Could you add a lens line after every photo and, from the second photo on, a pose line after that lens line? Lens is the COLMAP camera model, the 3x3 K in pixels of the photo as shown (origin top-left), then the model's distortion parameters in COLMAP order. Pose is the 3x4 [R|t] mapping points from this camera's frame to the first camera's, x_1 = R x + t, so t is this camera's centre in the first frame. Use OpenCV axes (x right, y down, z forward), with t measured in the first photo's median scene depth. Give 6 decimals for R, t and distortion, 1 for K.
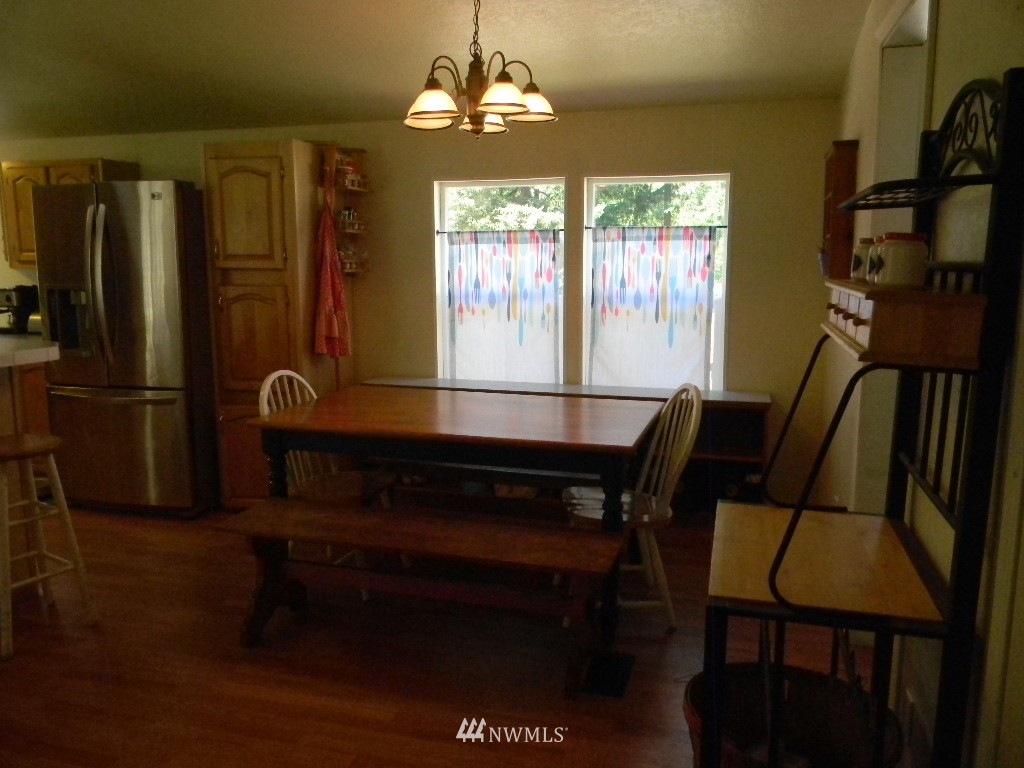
lens RADIAL K [[810.9, 0, 512.0], [0, 810.9, 384.0], [0, 0, 1]] dist [-0.001331, -0.002435]
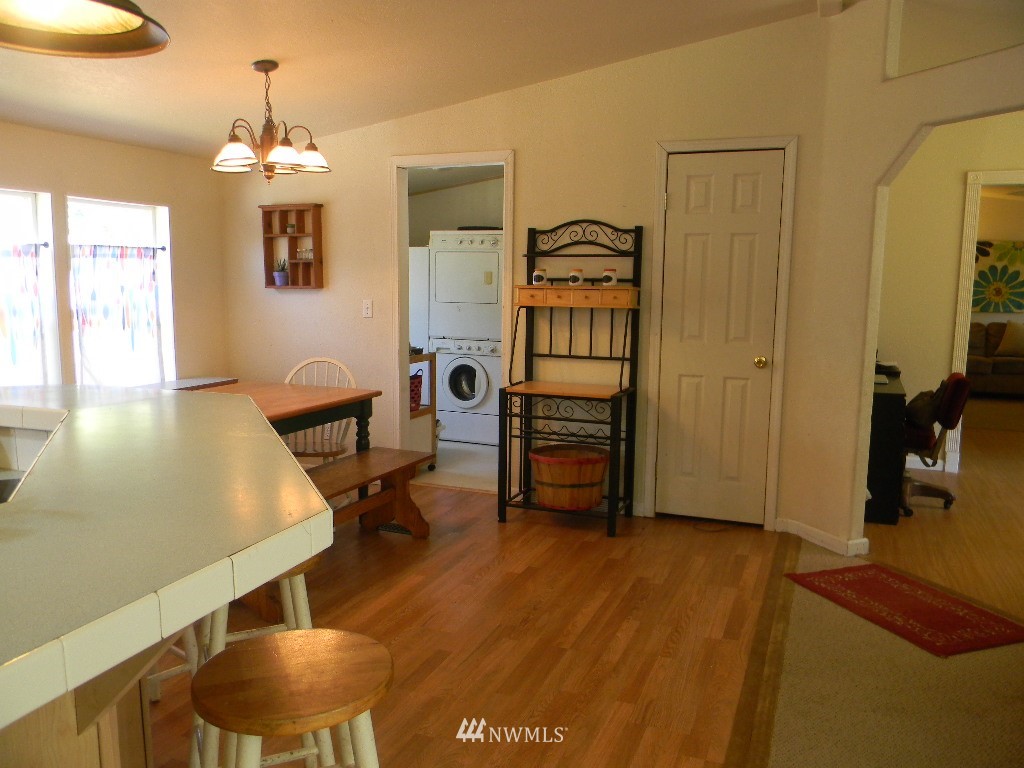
lens RADIAL K [[819.5, 0, 509.9], [0, 819.5, 389.5], [0, 0, 1]] dist [-0.007379, -0.003407]
pose [[0.109201, -0.134816, 0.984835, -0.869796], [0.137358, 0.983302, 0.119375, -0.053891], [-0.984484, 0.122239, 0.125896, 0.318979]]
